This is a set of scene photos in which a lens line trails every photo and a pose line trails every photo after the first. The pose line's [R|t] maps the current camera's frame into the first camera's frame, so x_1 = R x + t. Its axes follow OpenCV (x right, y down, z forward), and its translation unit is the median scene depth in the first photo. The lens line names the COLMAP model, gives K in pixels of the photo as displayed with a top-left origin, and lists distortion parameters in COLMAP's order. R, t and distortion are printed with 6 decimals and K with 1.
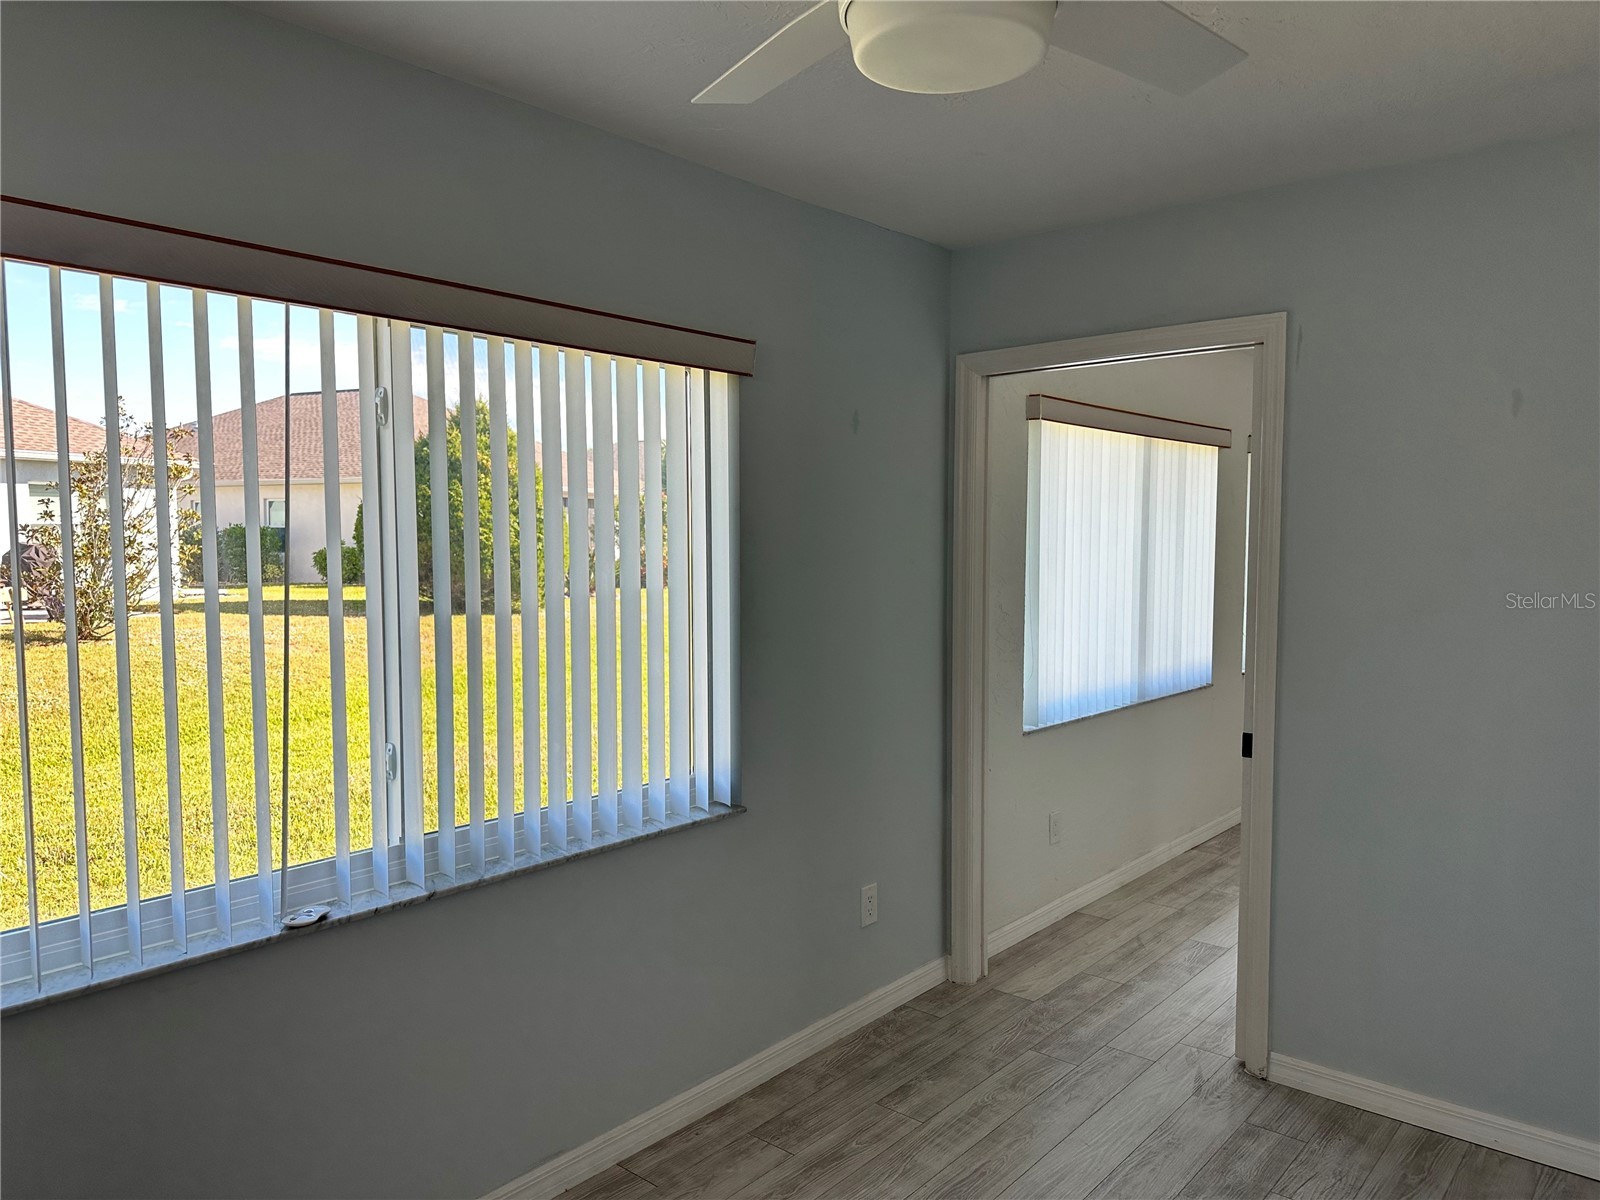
lens RADIAL K [[1131.5, 0, 798.8], [0, 1131.5, 587.2], [0, 0, 1]] dist [0.004255, -0.004240]
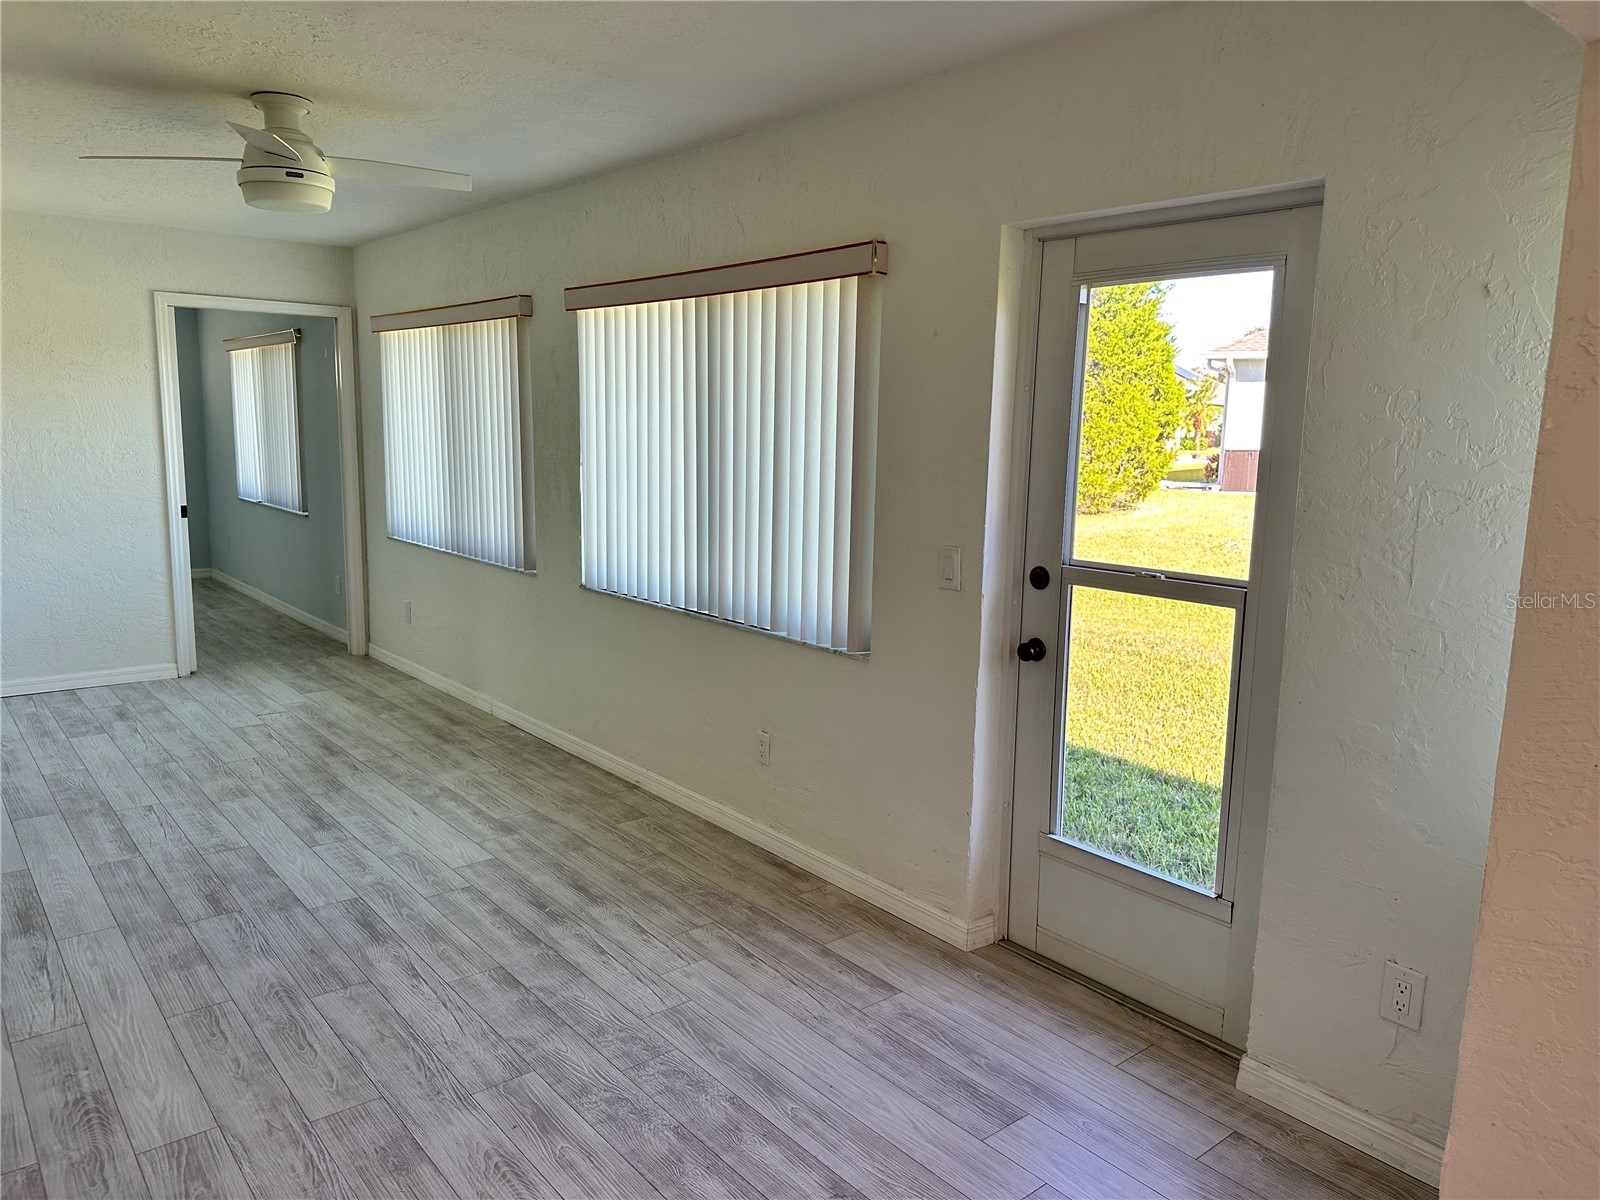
lens RADIAL K [[1132.9, 0, 799.3], [0, 1132.9, 599.1], [0, 0, 1]] dist [0.110144, -0.111087]
pose [[-0.174841, 0.129704, -0.976016, 1.301521], [-0.079779, 0.986160, 0.145343, -0.049509], [0.981359, 0.103277, -0.162073, 1.424546]]
